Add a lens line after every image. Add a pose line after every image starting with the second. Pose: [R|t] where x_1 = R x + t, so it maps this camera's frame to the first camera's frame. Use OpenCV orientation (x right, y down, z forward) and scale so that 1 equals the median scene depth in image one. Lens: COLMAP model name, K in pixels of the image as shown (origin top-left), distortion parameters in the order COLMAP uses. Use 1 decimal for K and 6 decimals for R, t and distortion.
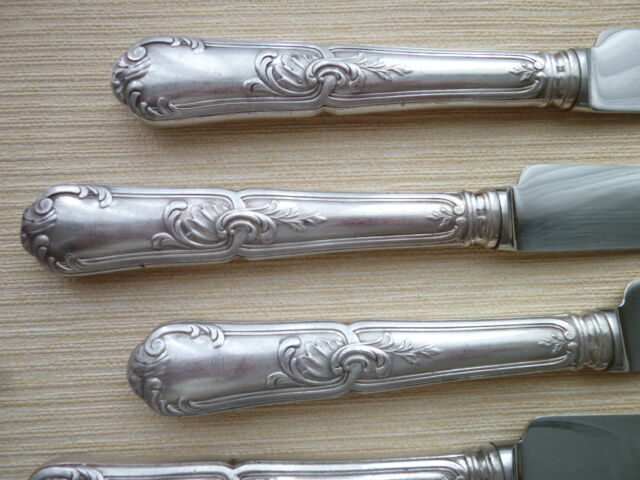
lens RADIAL K [[493.0, 0, 325.1], [0, 493.0, 246.3], [0, 0, 1]] dist [-0.016229, -0.002114]
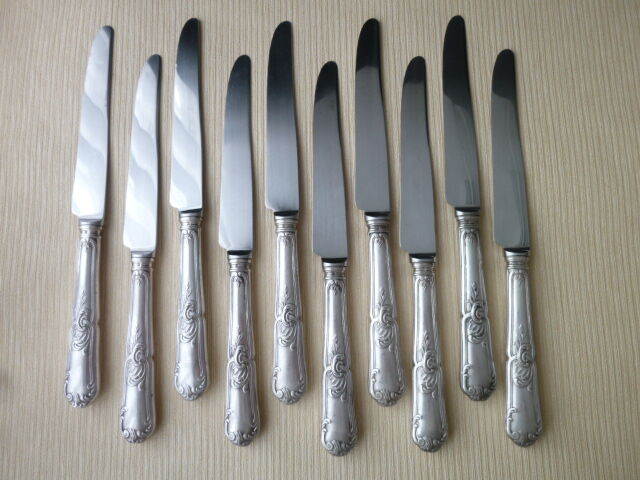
lens RADIAL K [[493.0, 0, 319.3], [0, 493.0, 242.9], [0, 0, 1]] dist [-0.016229, -0.002114]
pose [[0.011928, -0.994559, 0.103486, 0.165358], [0.999439, 0.015097, 0.029897, 0.793596], [-0.031297, 0.103071, 0.994181, -1.615325]]
